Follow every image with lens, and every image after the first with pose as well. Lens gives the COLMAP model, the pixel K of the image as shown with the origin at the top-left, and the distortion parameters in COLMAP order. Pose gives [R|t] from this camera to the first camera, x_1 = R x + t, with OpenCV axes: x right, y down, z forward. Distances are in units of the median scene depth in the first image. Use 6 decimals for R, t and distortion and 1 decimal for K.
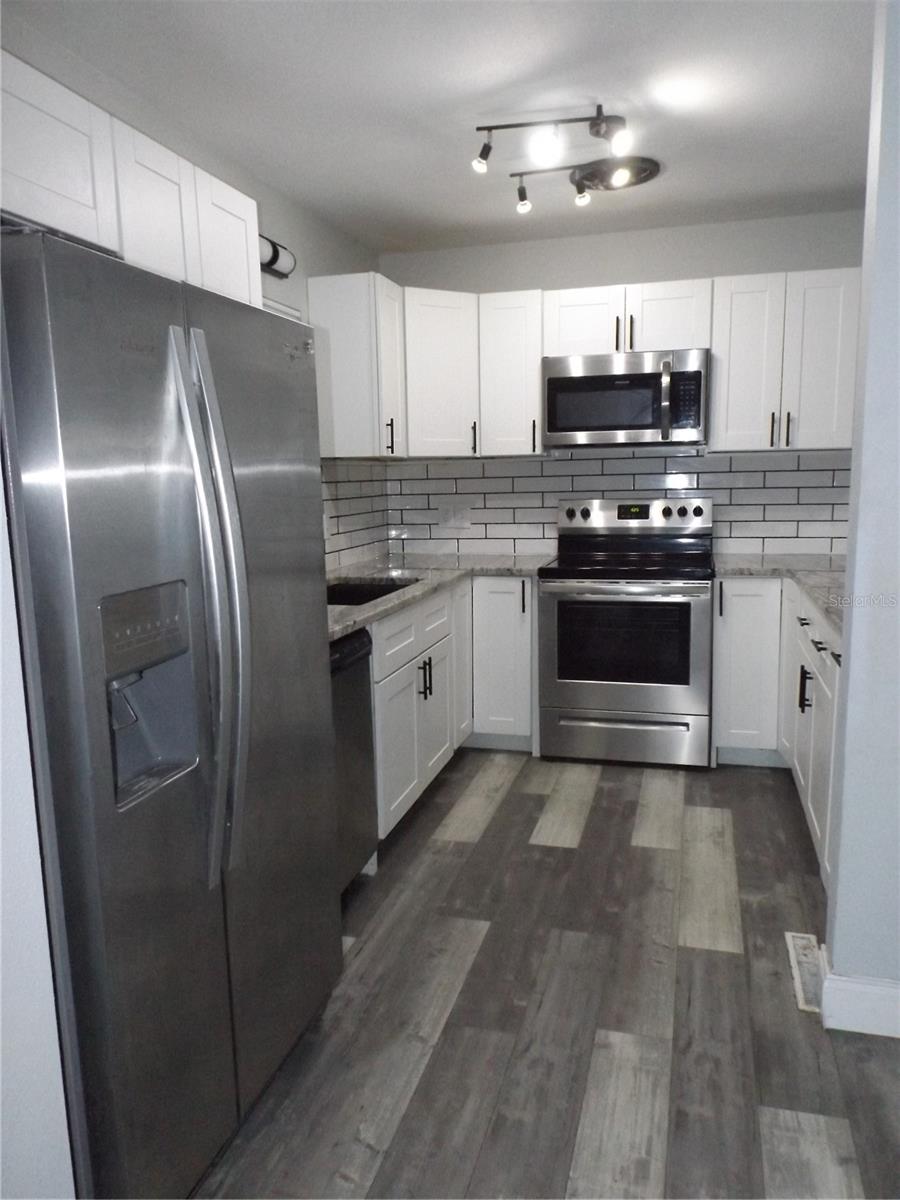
lens RADIAL K [[870.8, 0, 452.4], [0, 870.8, 604.5], [0, 0, 1]] dist [0.008808, -0.018290]
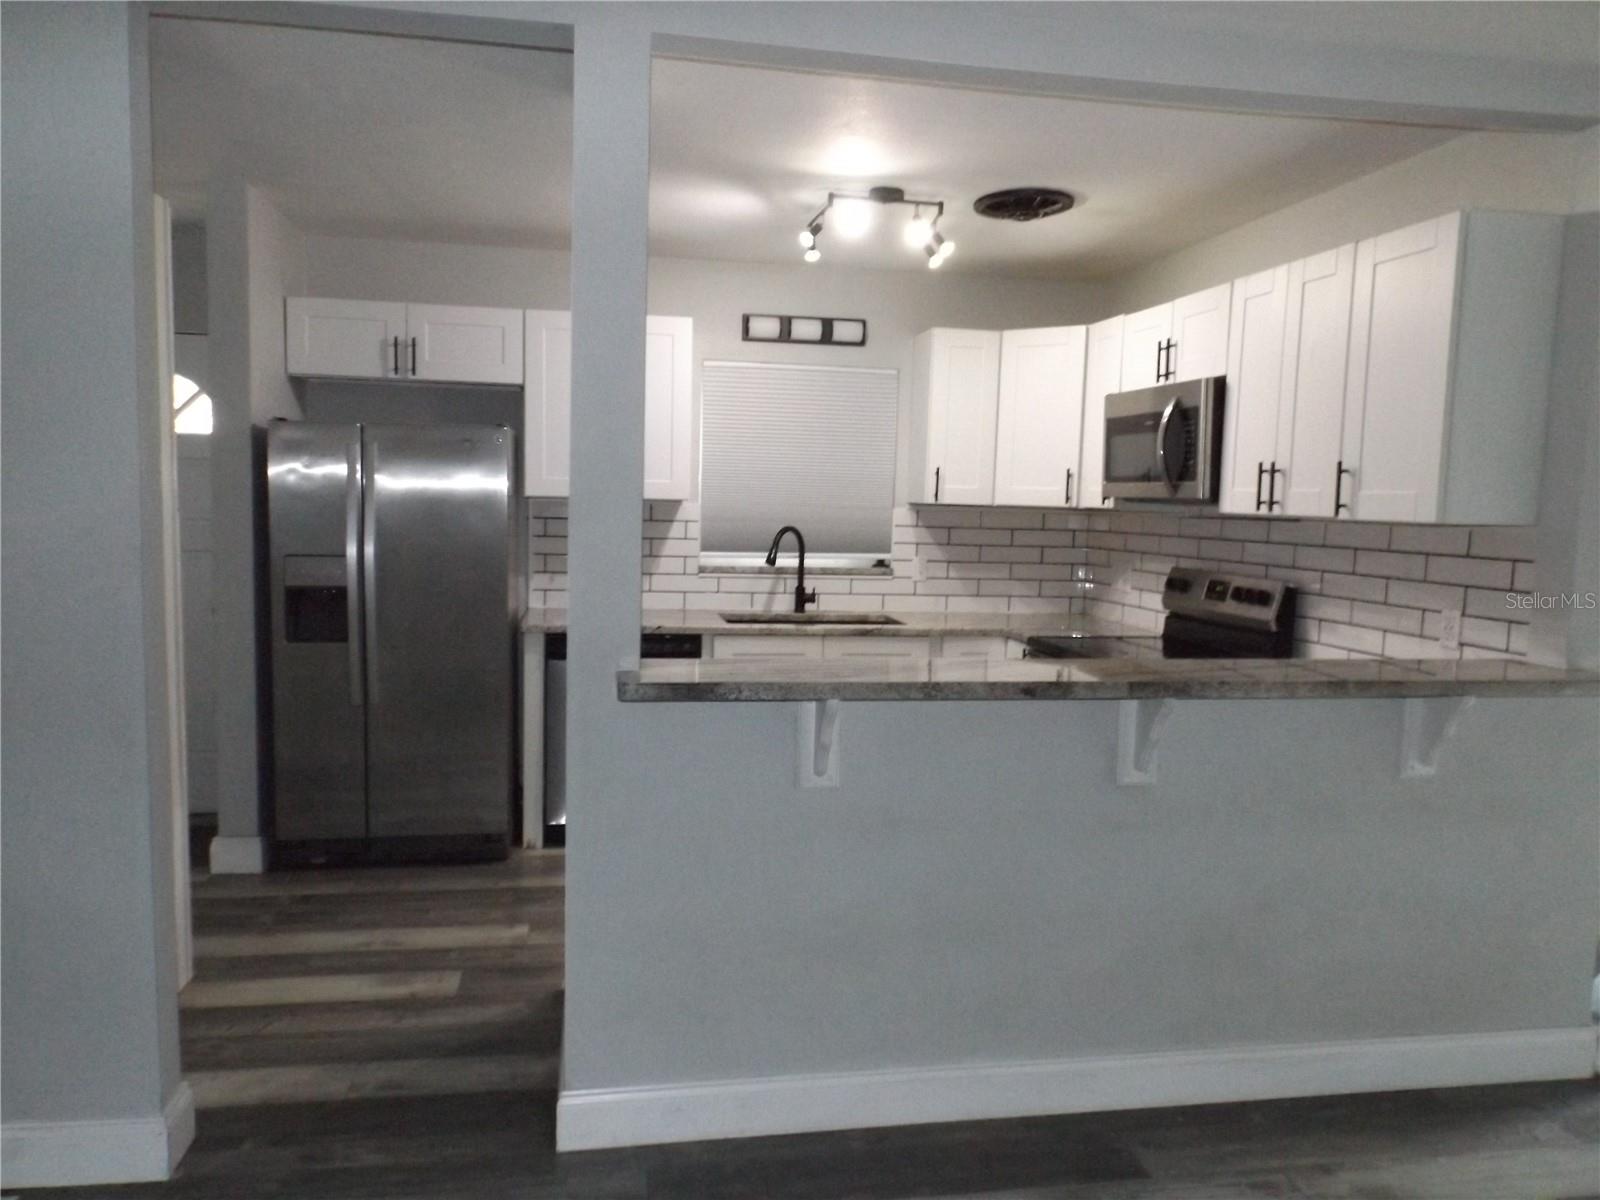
lens RADIAL K [[1161.1, 0, 800.0], [0, 1161.1, 600.0], [0, 0, 1]] dist [0.008808, -0.018290]
pose [[0.423778, 0.116679, -0.898220, 1.008034], [-0.176878, 0.983237, 0.044273, -0.085342], [0.888328, 0.140114, 0.437312, 0.270847]]
